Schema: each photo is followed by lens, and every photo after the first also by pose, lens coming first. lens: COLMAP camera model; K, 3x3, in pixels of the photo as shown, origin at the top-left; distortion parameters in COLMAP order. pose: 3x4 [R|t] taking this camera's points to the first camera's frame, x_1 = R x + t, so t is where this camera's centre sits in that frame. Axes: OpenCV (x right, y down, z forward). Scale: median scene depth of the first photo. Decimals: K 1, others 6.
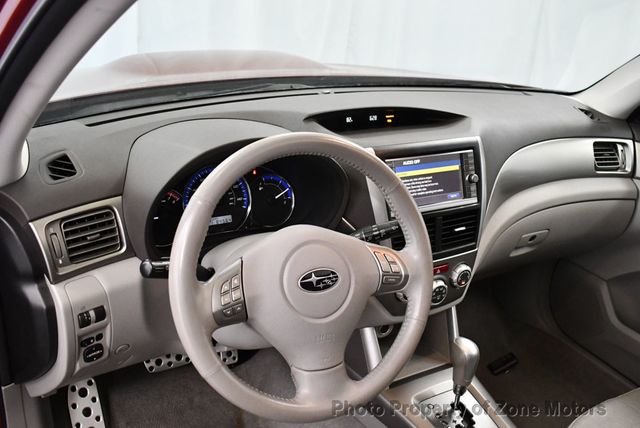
lens RADIAL K [[647.1, 0, 320.0], [0, 647.1, 214.0], [0, 0, 1]] dist [-0.099603, 0.011659]
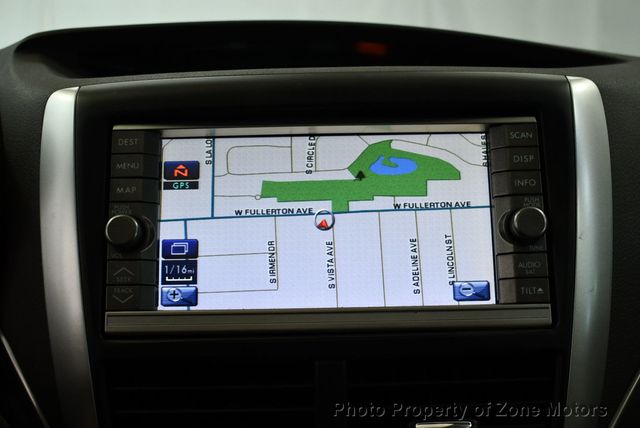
lens RADIAL K [[789.4, 0, 320.0], [0, 789.4, 214.0], [0, 0, 1]] dist [-0.012165, -0.010632]
pose [[0.848465, -0.018238, -0.528936, 0.341934], [-0.122894, 0.965300, -0.230419, 0.020901], [0.514785, 0.260506, 0.816782, 0.737453]]
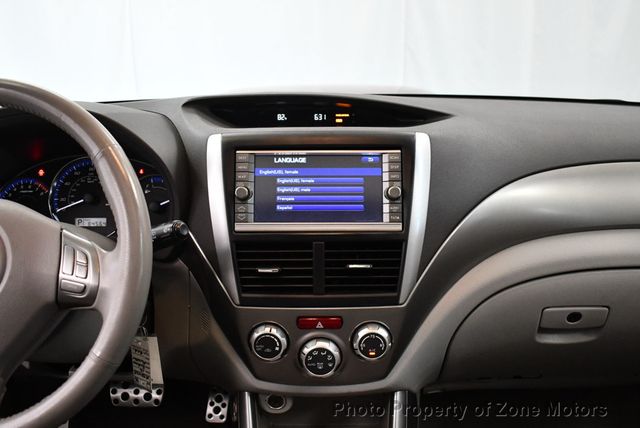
lens RADIAL K [[647.1, 0, 320.0], [0, 647.1, 214.0], [0, 0, 1]] dist [-0.099603, 0.011659]
pose [[0.849955, 0.059962, -0.523432, 0.536387], [-0.136656, 0.984591, -0.109115, 0.049396], [0.508824, 0.164273, 0.845052, 0.426764]]
